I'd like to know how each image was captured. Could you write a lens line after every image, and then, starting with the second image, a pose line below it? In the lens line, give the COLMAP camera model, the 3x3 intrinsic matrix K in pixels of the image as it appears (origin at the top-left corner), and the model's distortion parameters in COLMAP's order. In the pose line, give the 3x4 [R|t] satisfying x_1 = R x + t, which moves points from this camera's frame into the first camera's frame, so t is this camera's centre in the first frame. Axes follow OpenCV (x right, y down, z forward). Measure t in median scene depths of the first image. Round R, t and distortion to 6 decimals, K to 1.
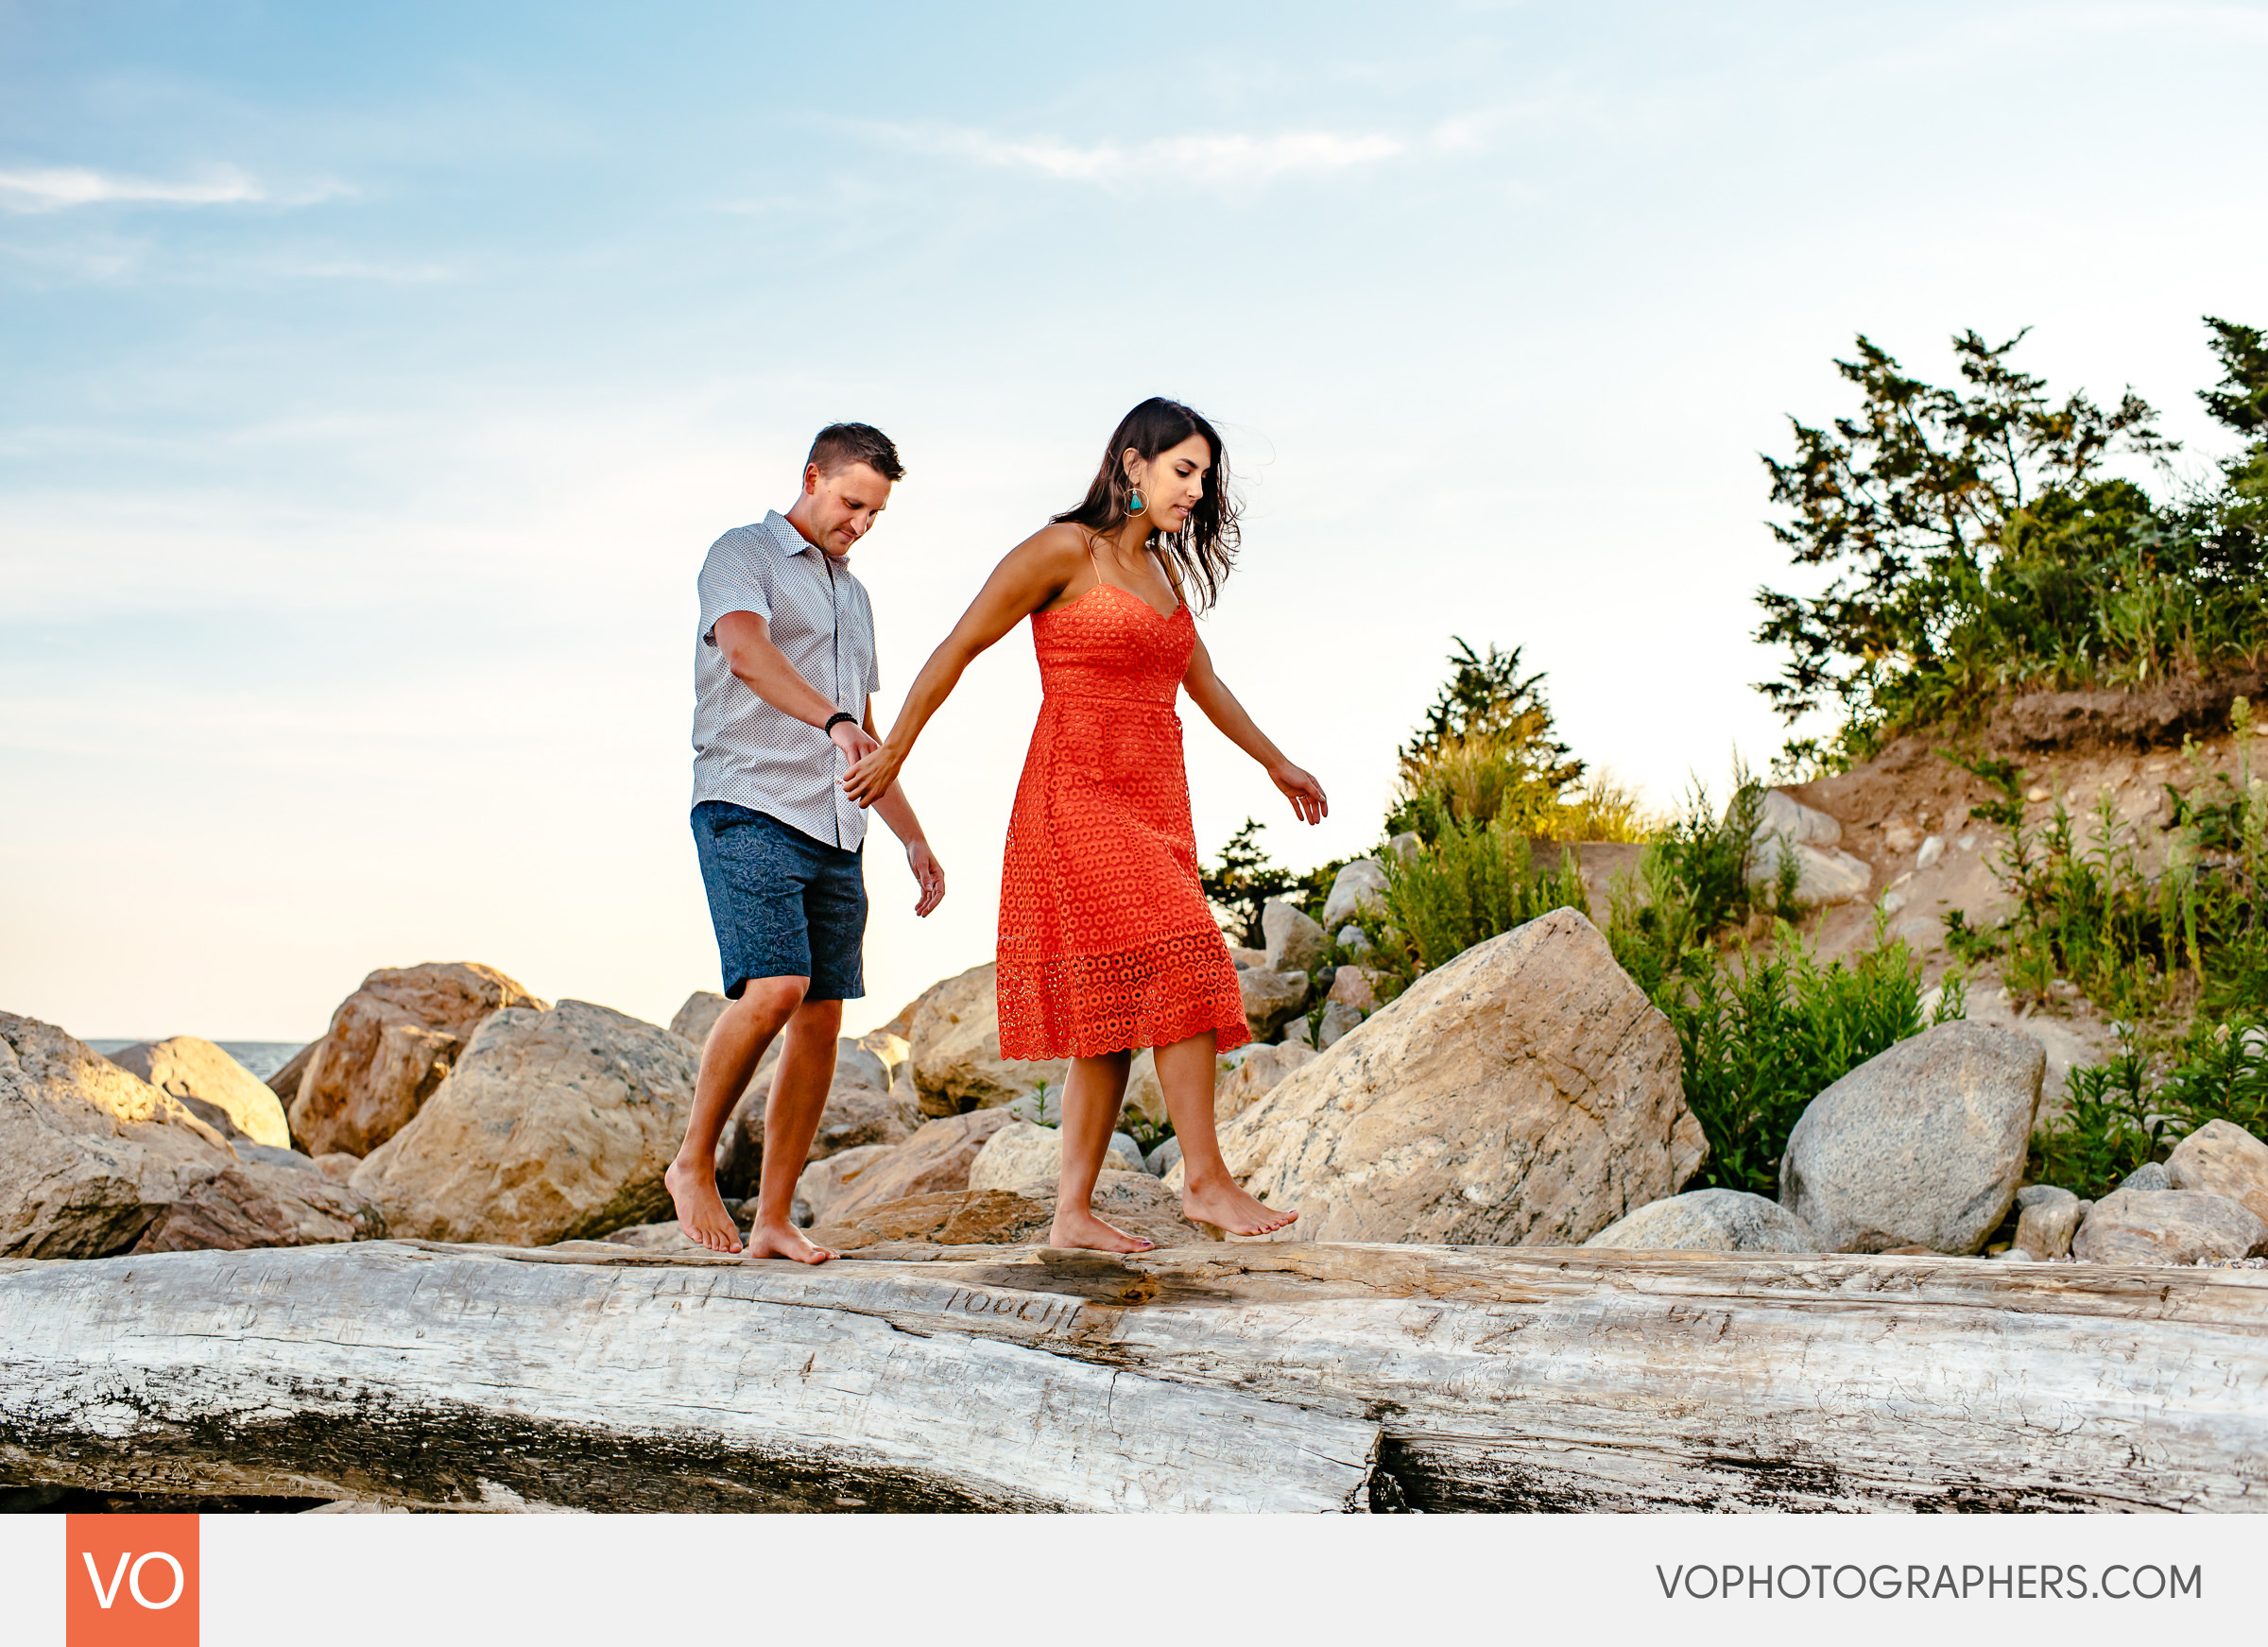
lens RADIAL K [[2233.0, 0, 1174.7], [0, 2233.0, 690.8], [0, 0, 1]] dist [-0.081419, 0.062496]
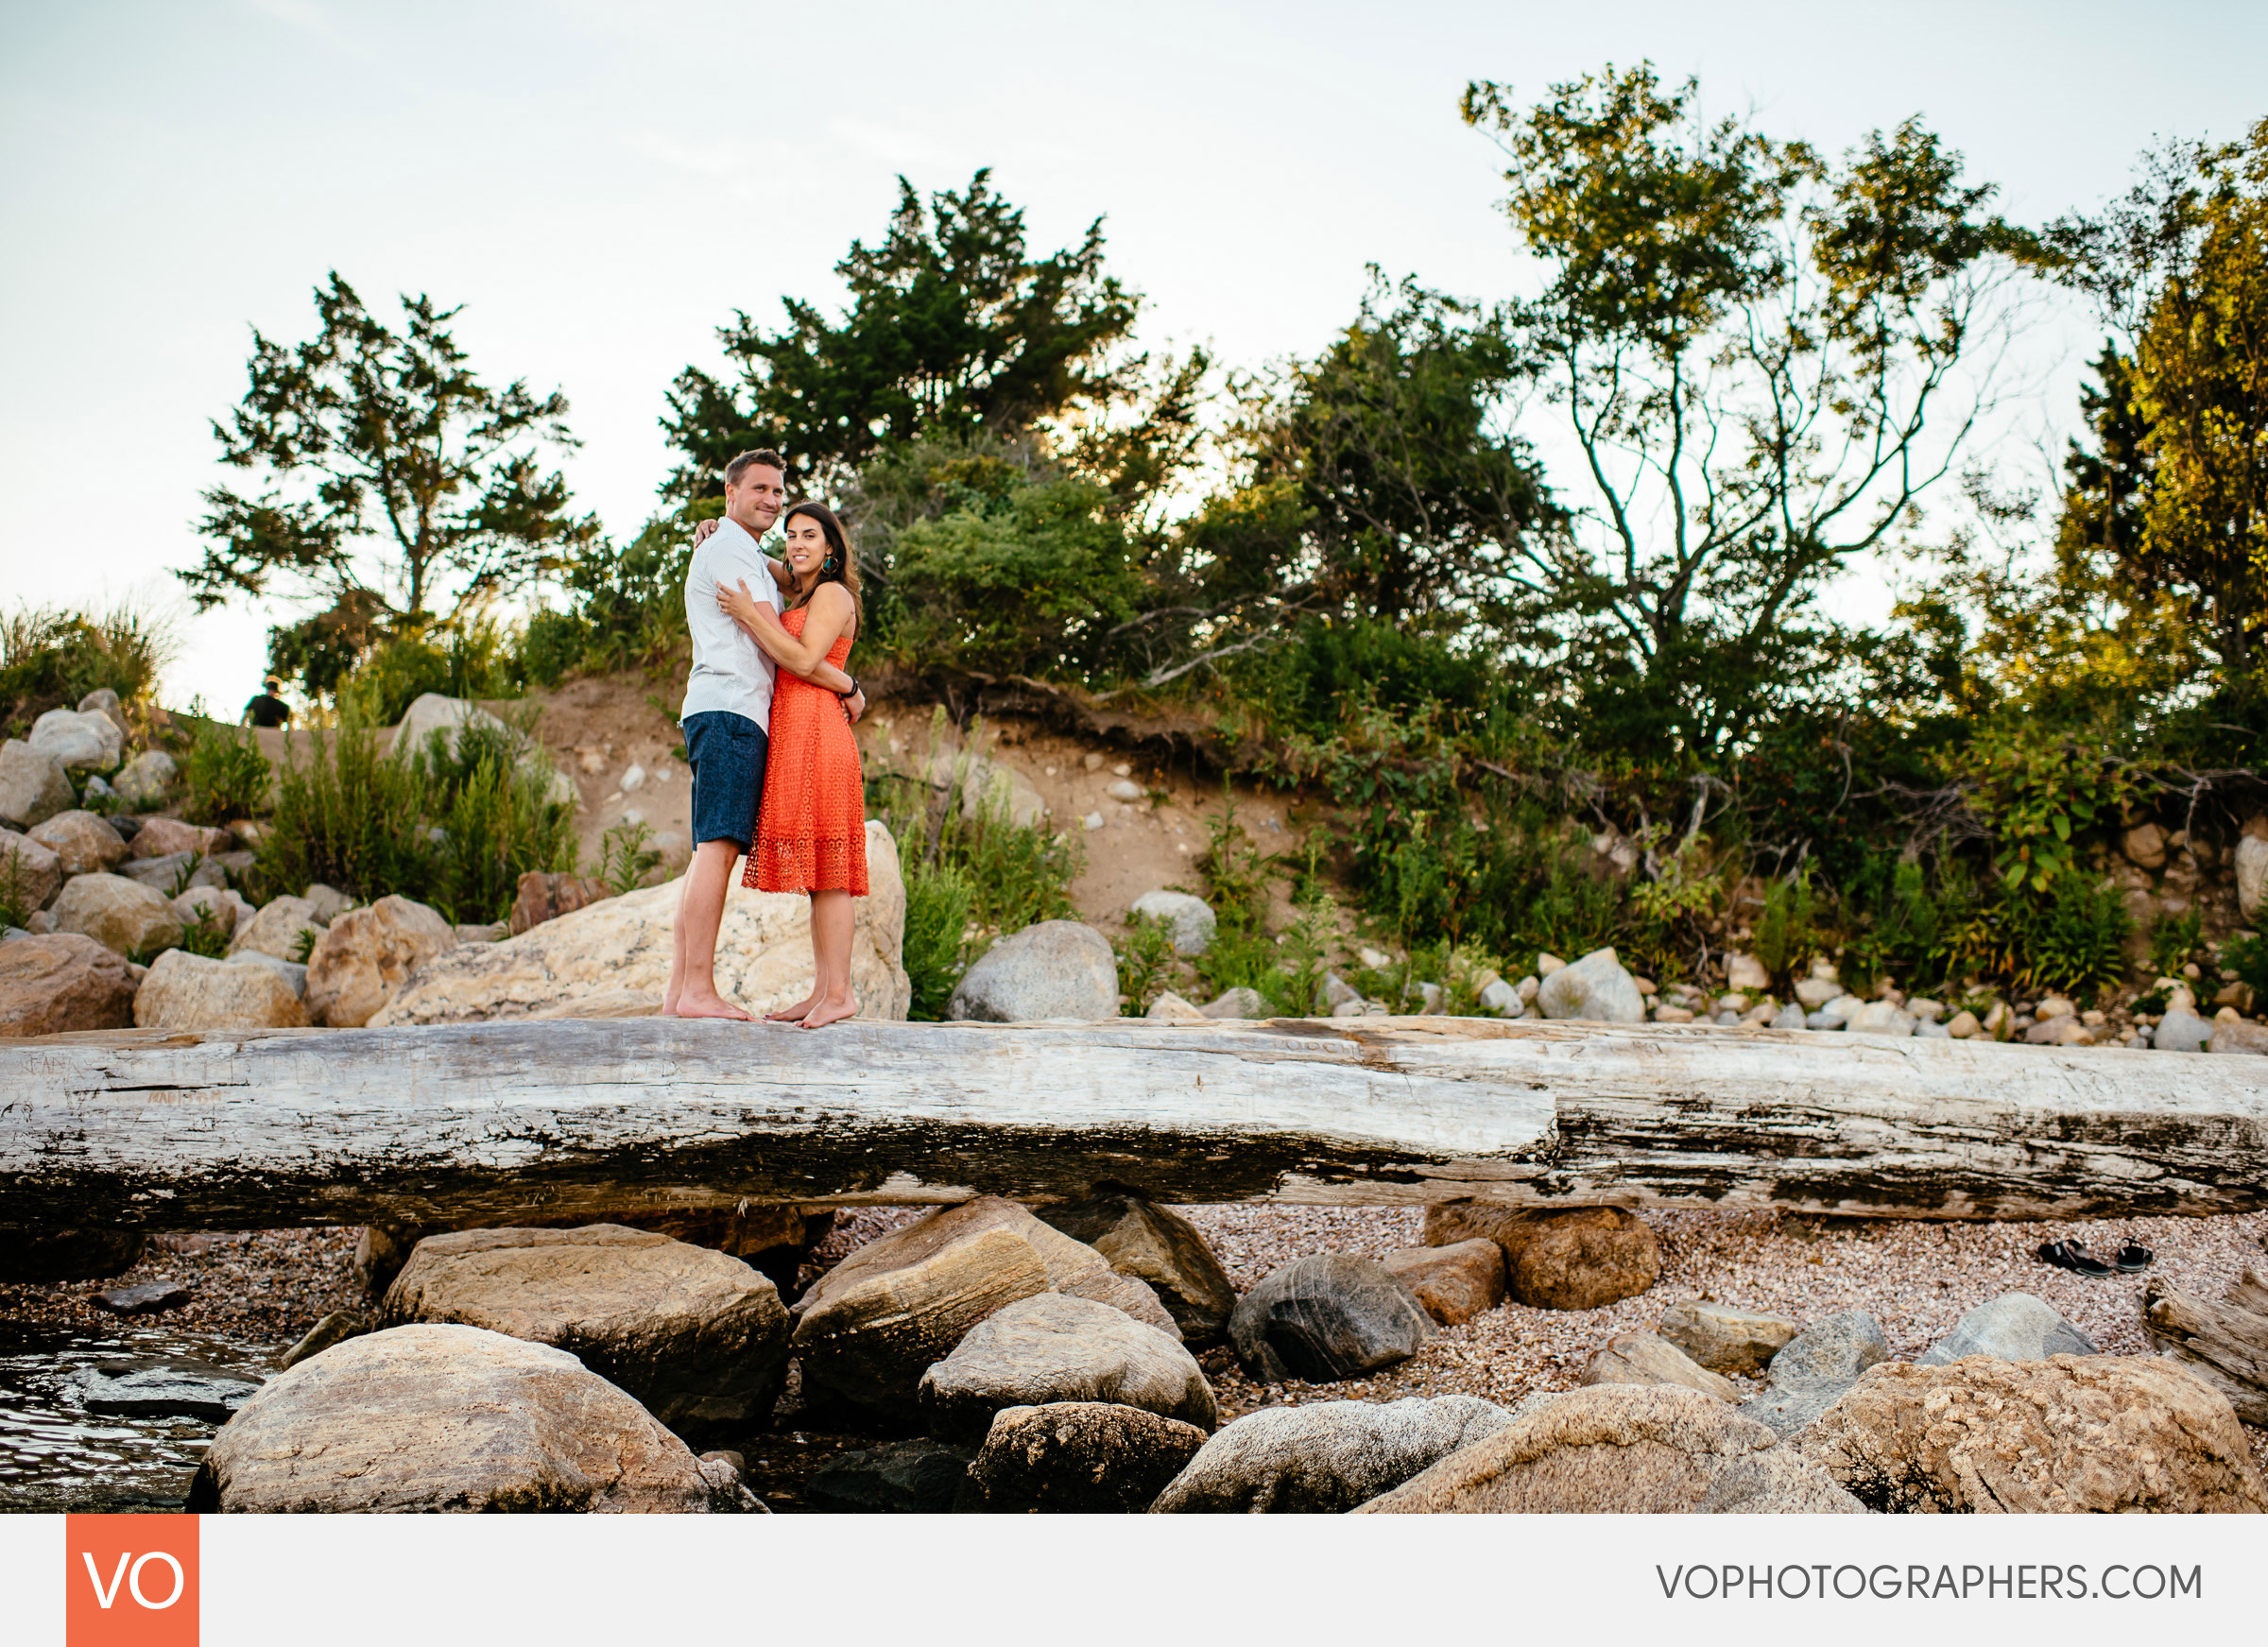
lens RADIAL K [[2233.0, 0, 1174.7], [0, 2233.0, 690.8], [0, 0, 1]] dist [-0.081419, 0.062496]
pose [[0.602667, 0.145090, 0.784692, -1.272738], [-0.180034, 0.982701, -0.043431, 0.066158], [-0.777419, -0.115097, 0.618363, -0.023550]]
